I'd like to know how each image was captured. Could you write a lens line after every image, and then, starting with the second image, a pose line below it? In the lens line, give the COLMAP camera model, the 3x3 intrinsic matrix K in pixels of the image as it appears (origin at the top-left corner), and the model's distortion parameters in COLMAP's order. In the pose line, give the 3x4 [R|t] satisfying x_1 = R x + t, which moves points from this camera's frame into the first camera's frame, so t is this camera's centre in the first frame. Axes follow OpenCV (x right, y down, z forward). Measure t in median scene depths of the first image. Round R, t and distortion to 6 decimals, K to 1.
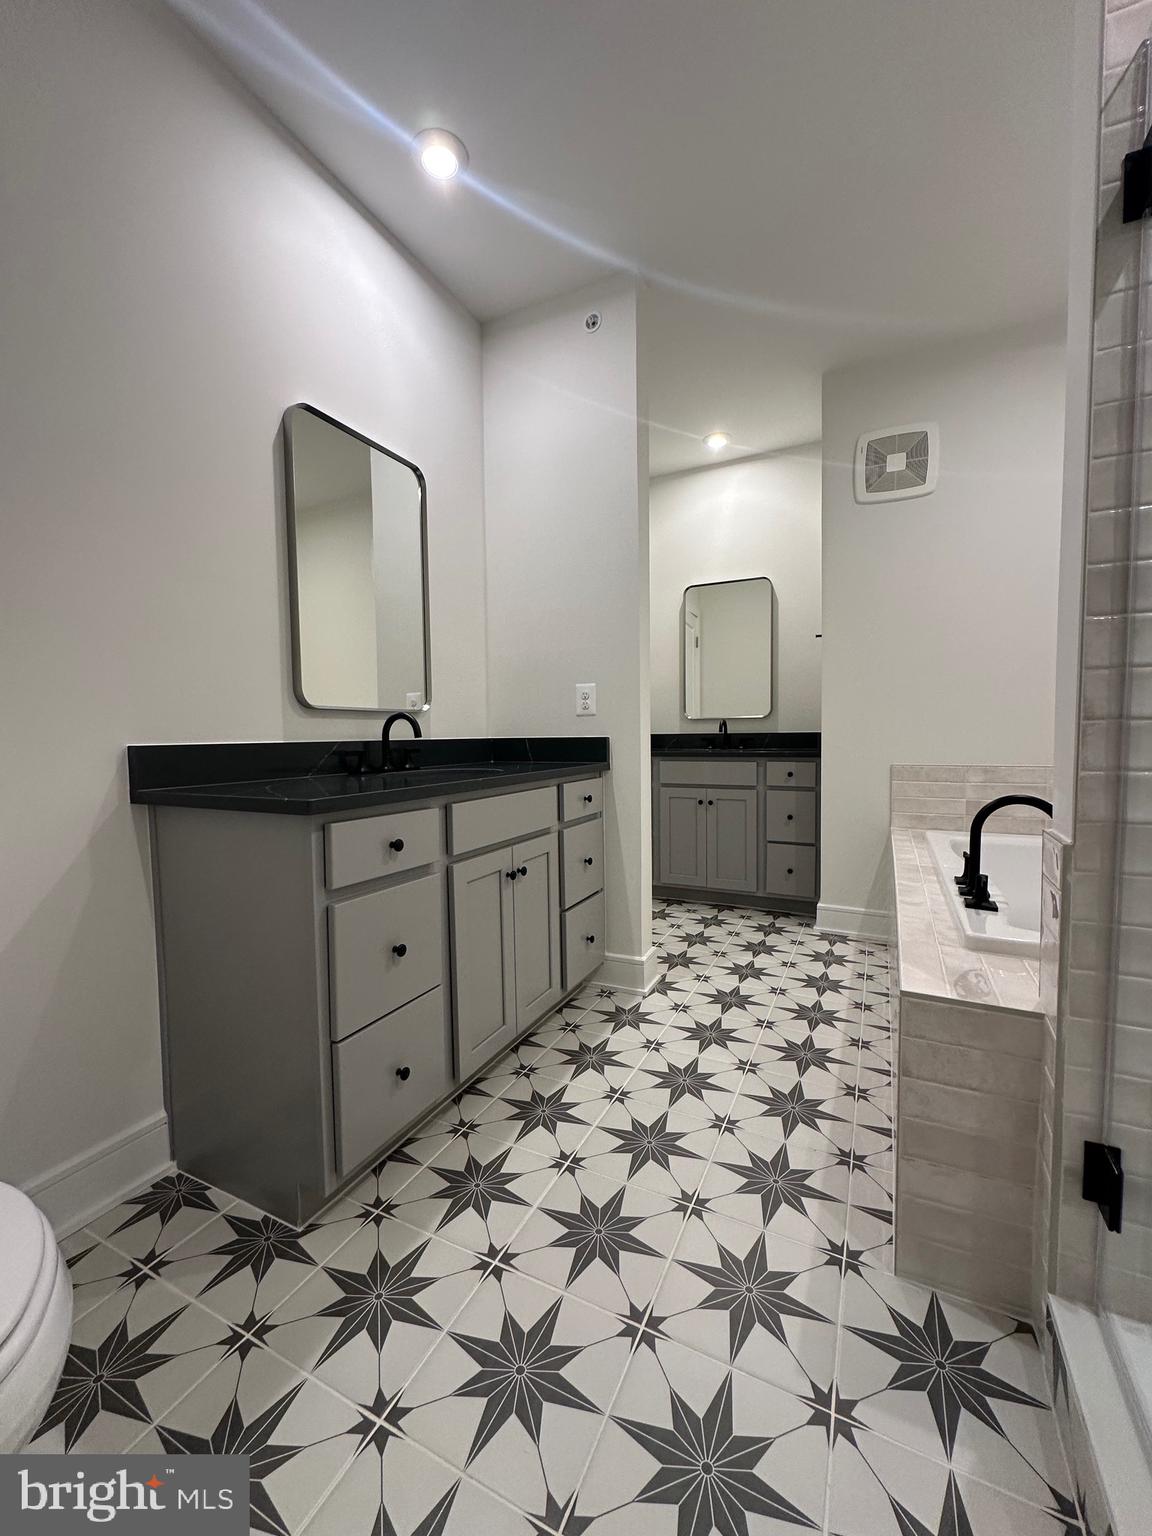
lens RADIAL K [[613.4, 0, 575.5], [0, 613.4, 767.8], [0, 0, 1]] dist [-0.003369, 0.000845]
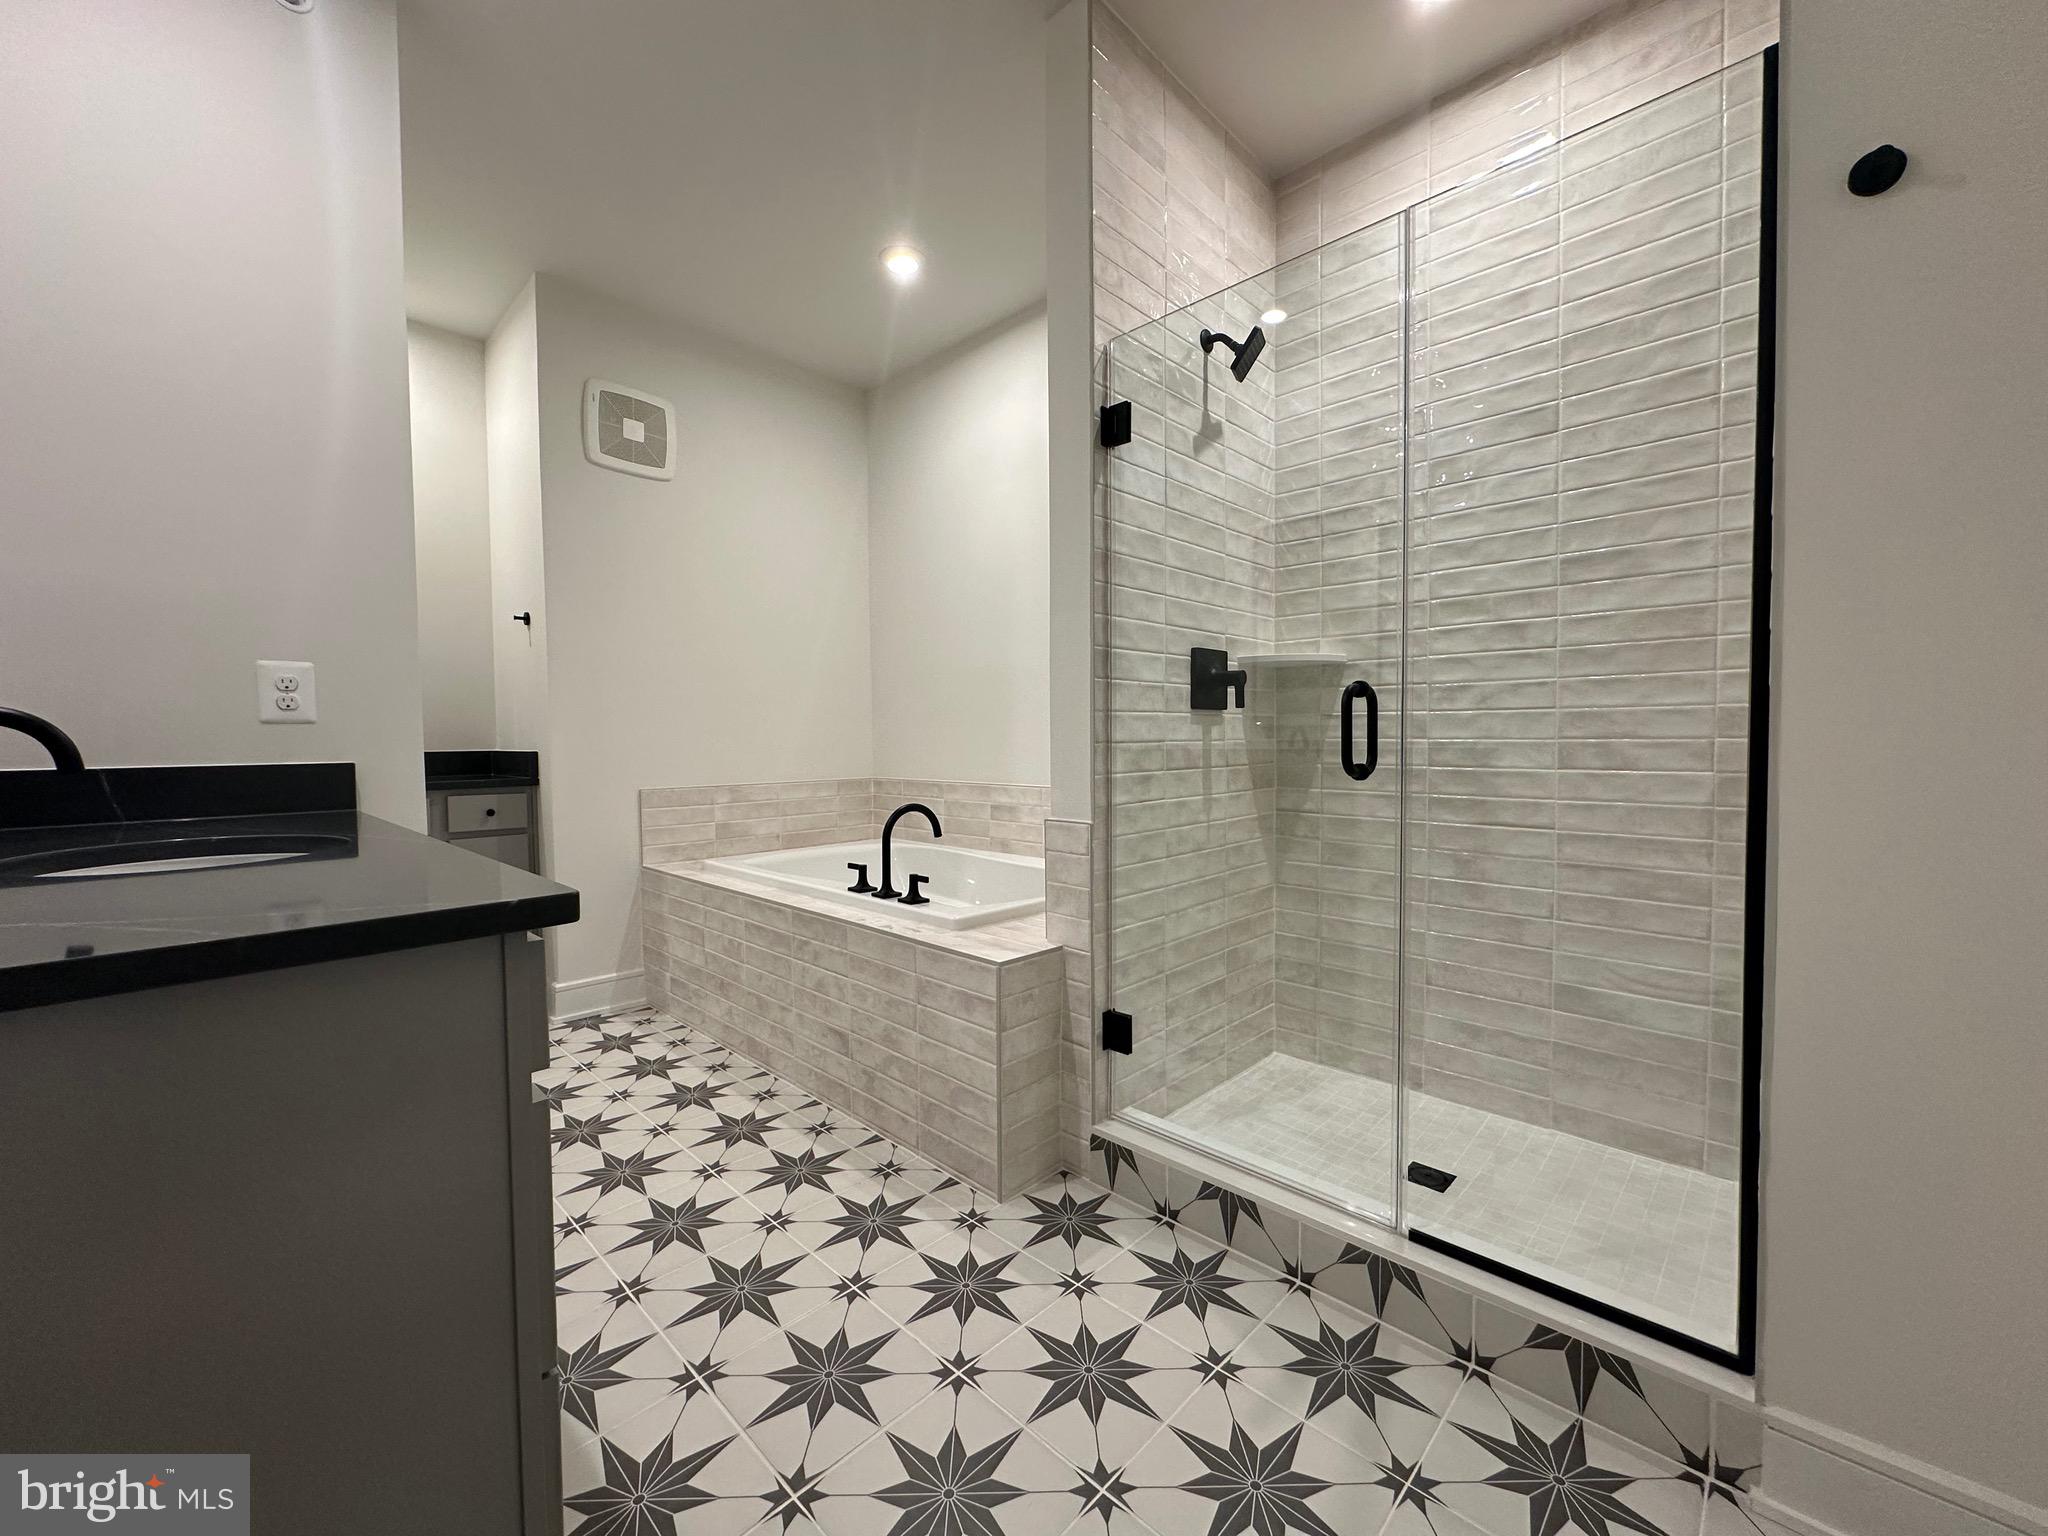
lens RADIAL K [[817.9, 0, 1026.9], [0, 817.9, 766.5], [0, 0, 1]] dist [-0.003369, 0.000845]
pose [[0.301154, -0.024582, 0.953259, -0.543018], [0.058534, 0.998259, 0.007250, -0.019503], [-0.951777, 0.053615, 0.302068, 0.236667]]
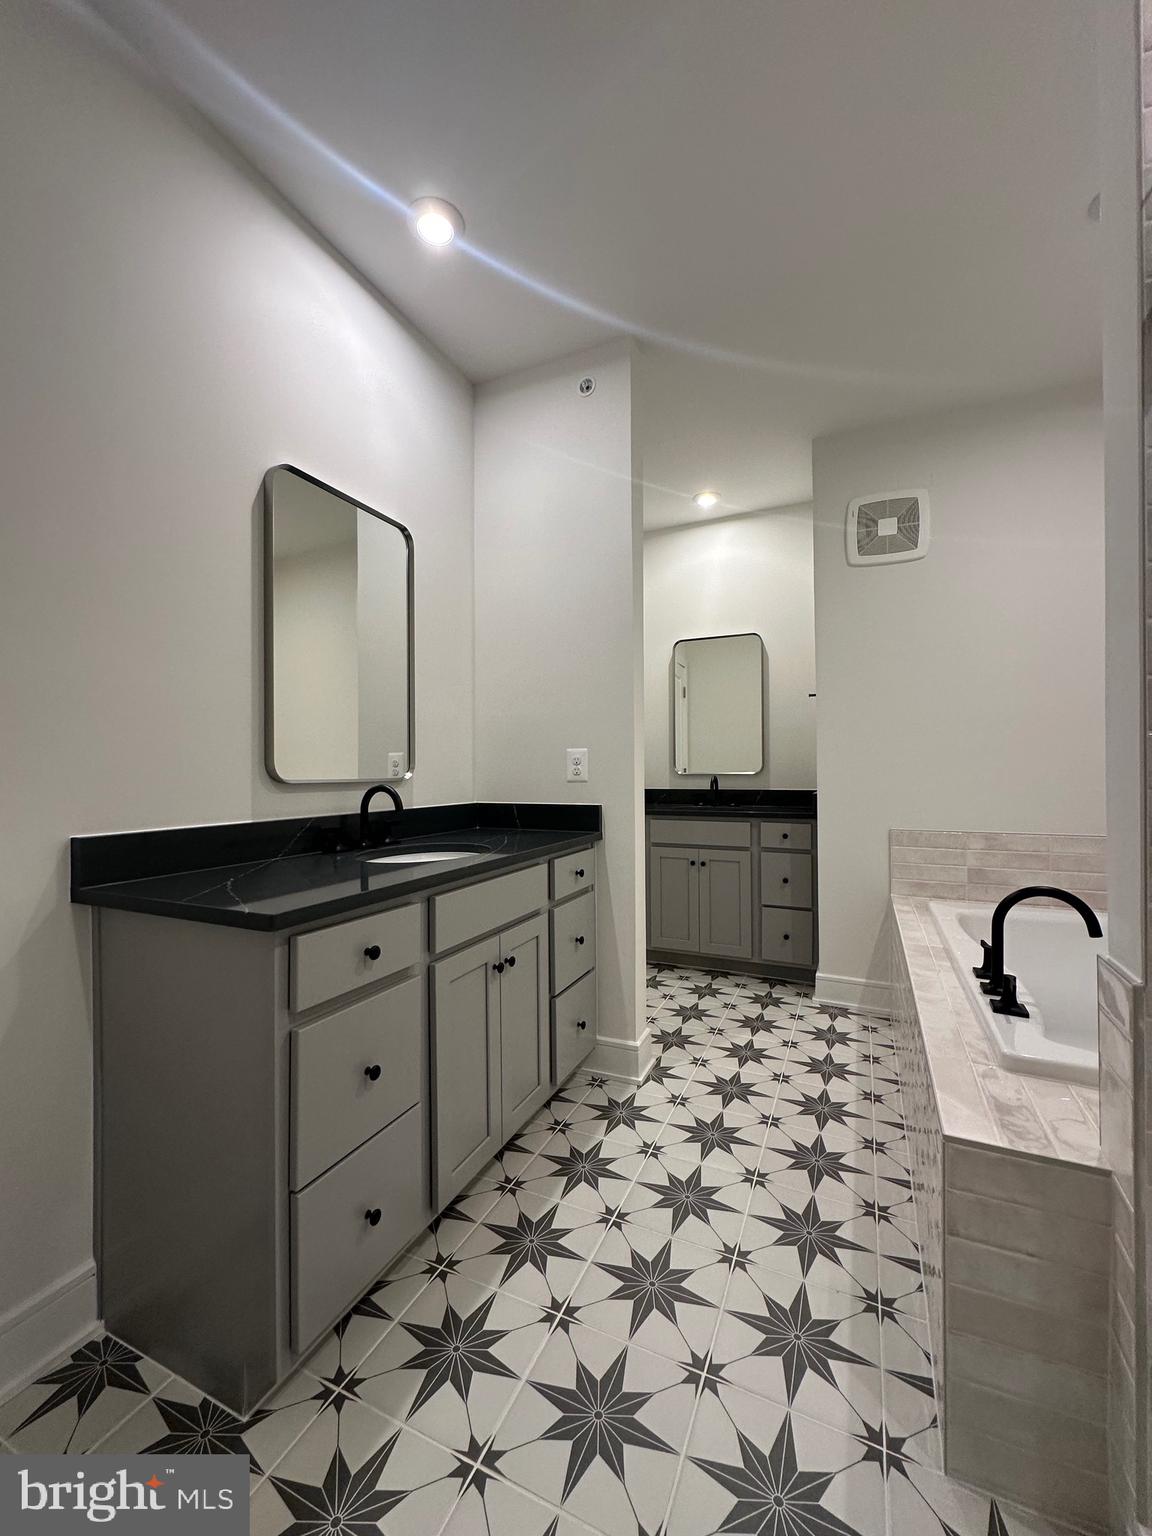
lens RADIAL K [[613.4, 0, 575.4], [0, 613.4, 767.1], [0, 0, 1]] dist [-0.003369, 0.000845]
pose [[0.999577, 0.007708, 0.028043, -0.015477], [-0.005986, 0.998123, -0.060955, -0.059119], [-0.028460, 0.060761, 0.997747, 0.055809]]
